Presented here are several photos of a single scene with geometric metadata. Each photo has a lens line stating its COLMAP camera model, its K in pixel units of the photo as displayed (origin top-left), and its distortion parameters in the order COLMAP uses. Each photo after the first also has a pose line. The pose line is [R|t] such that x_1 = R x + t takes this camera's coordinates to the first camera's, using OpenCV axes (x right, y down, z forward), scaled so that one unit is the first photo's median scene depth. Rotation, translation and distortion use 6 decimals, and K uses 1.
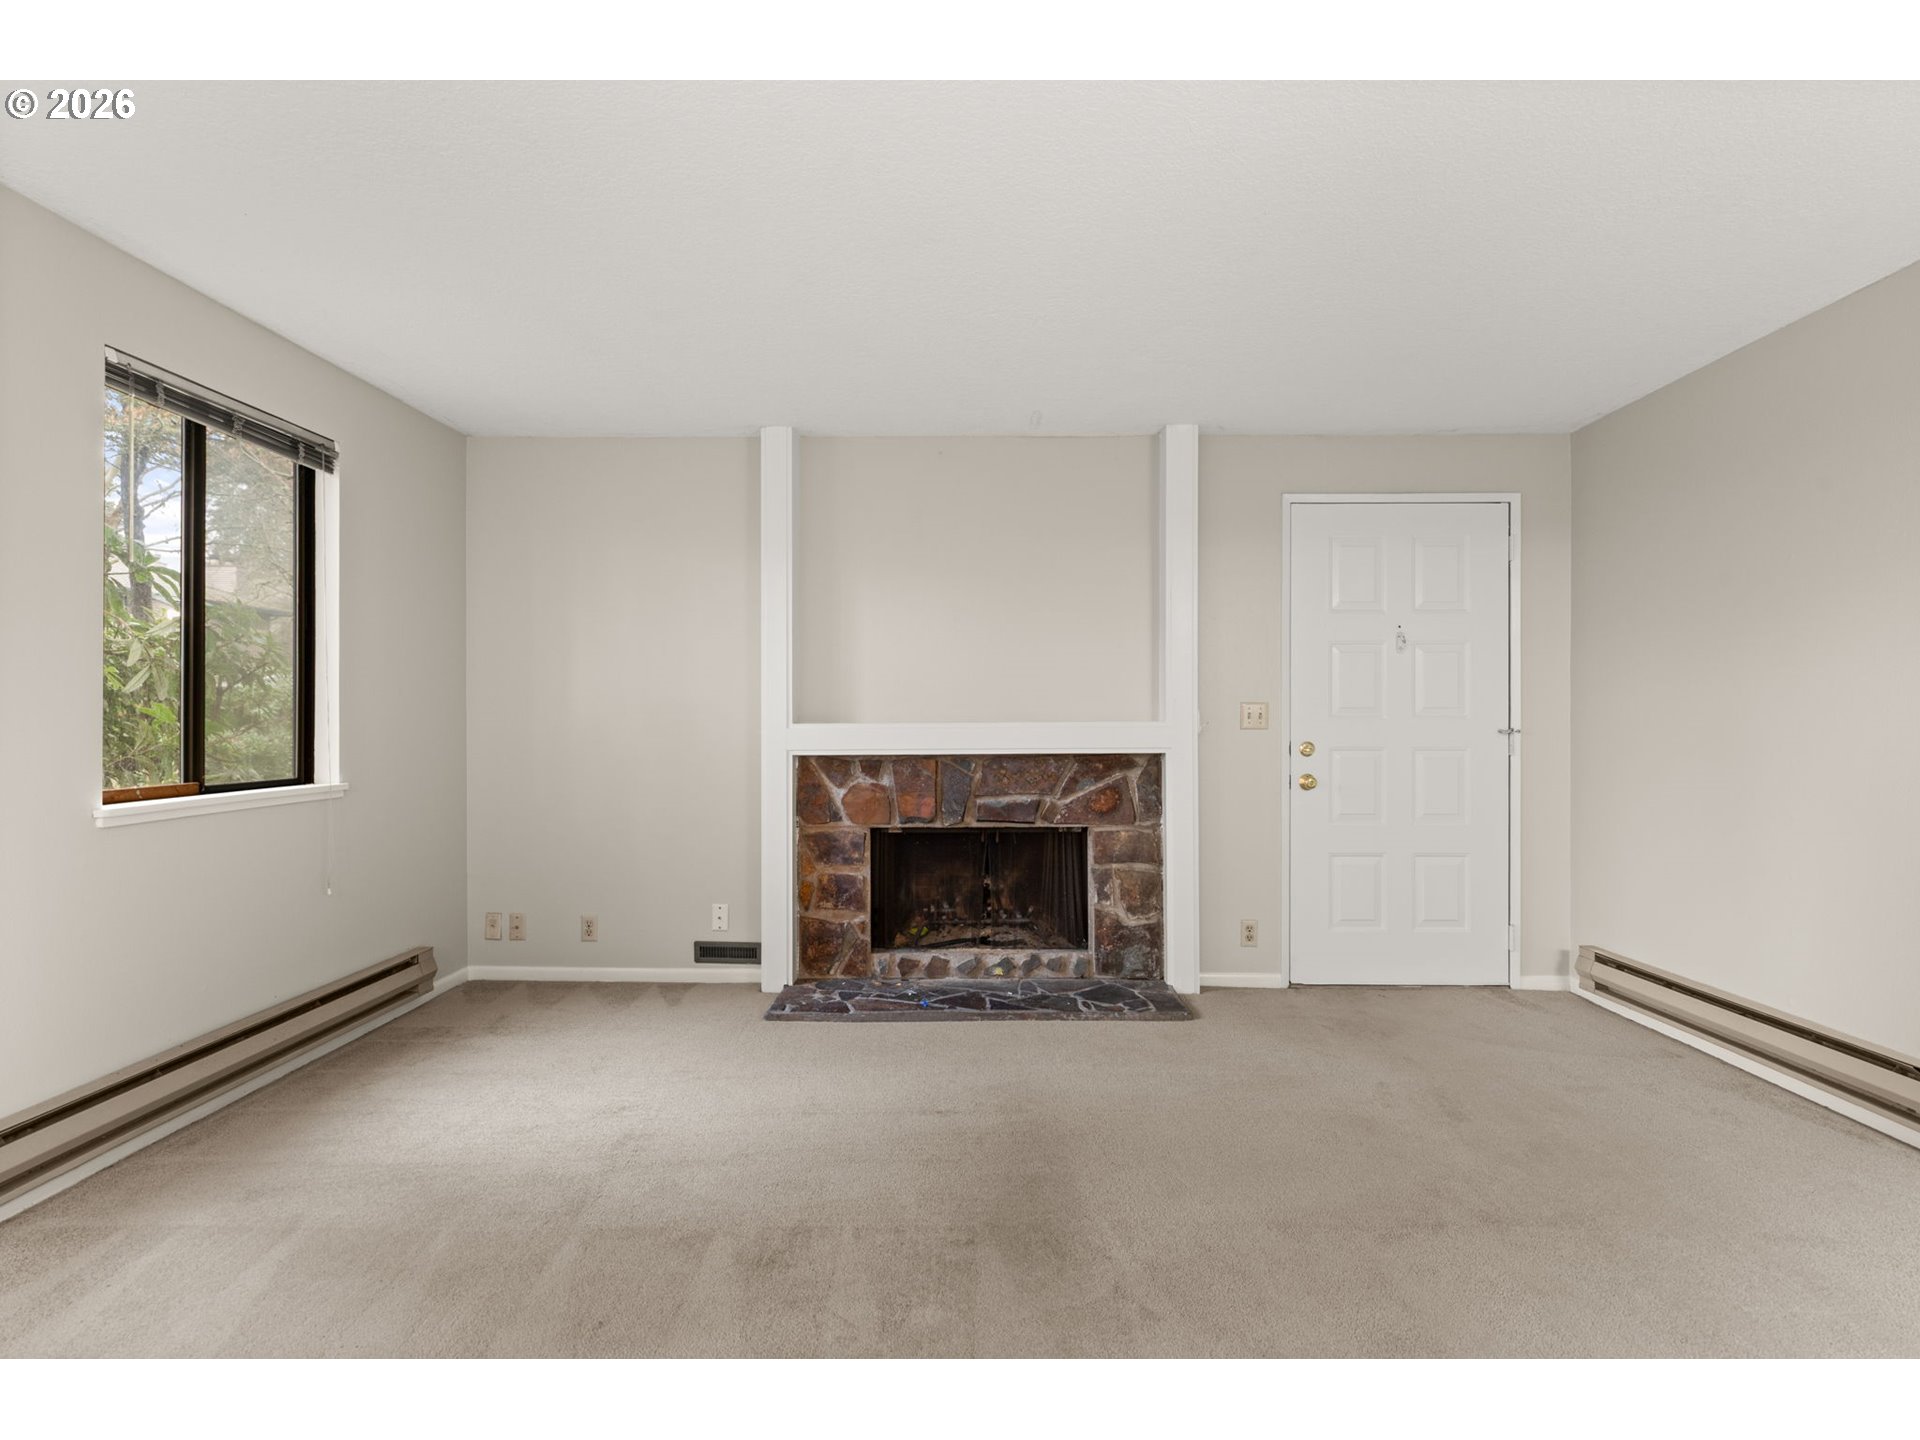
lens RADIAL K [[964.0, 0, 960.0], [0, 964.0, 720.0], [0, 0, 1]] dist [-0.000067, -0.000183]
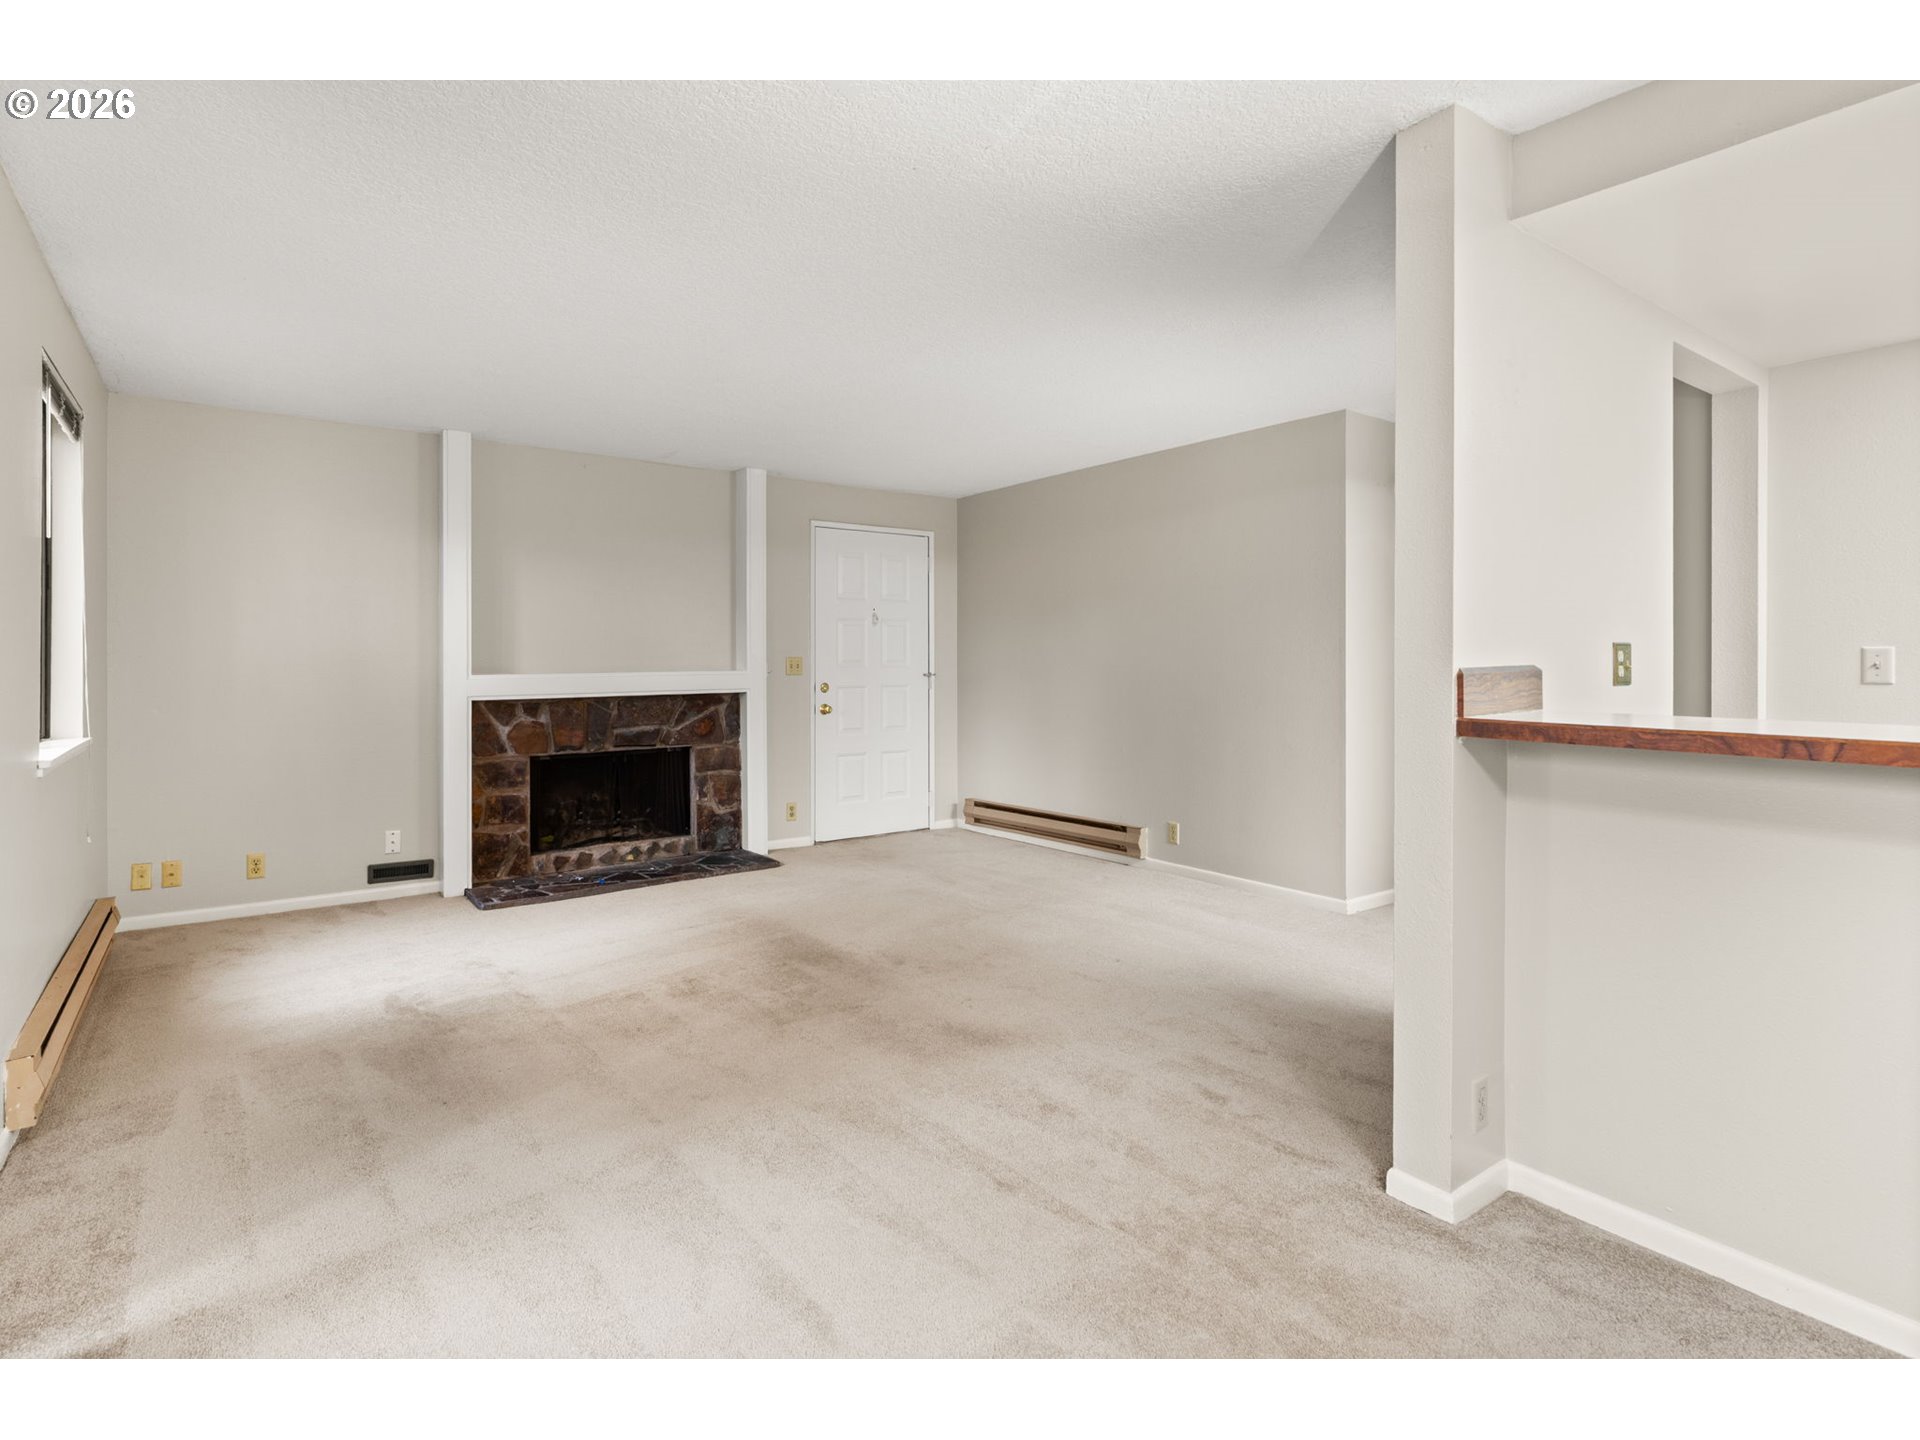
lens RADIAL K [[947.7, 0, 887.0], [0, 947.7, 659.1], [0, 0, 1]] dist [0.003281, 0.000455]
pose [[0.810552, -0.000725, 0.585666, -0.442464], [0.001190, 0.999999, -0.000410, -0.014543], [-0.585665, 0.001029, 0.810553, -0.279556]]
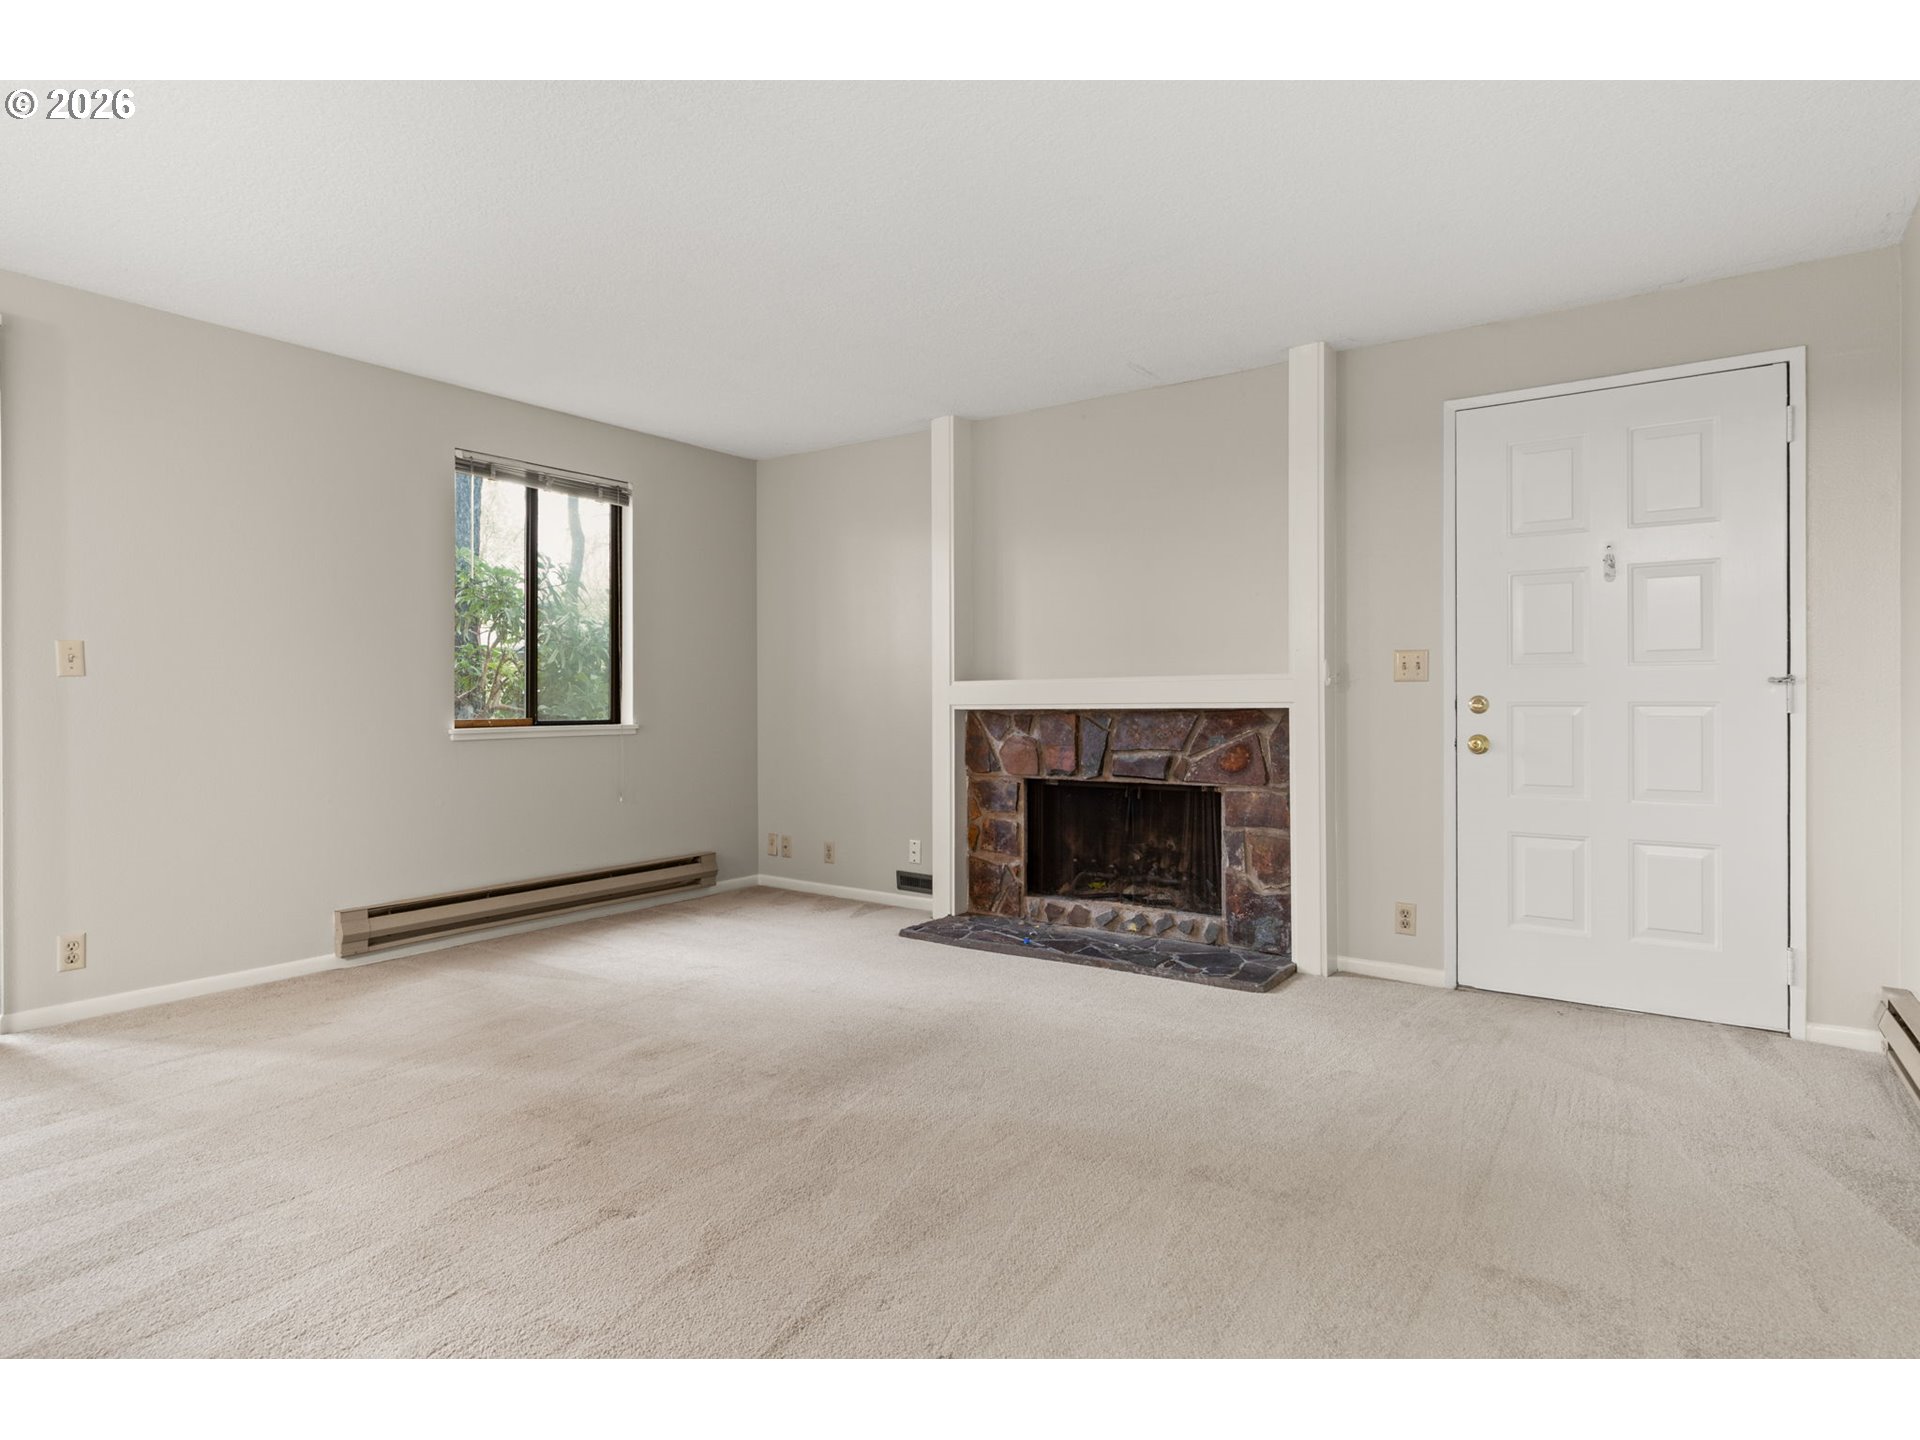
lens RADIAL K [[1033.0, 0, 954.0], [0, 1033.0, 702.5], [0, 0, 1]] dist [0.000974, -0.000055]
pose [[0.826009, -0.001162, -0.563656, 0.489574], [0.000183, 0.999998, -0.001795, 0.029991], [0.563657, 0.001379, 0.826008, 0.011860]]
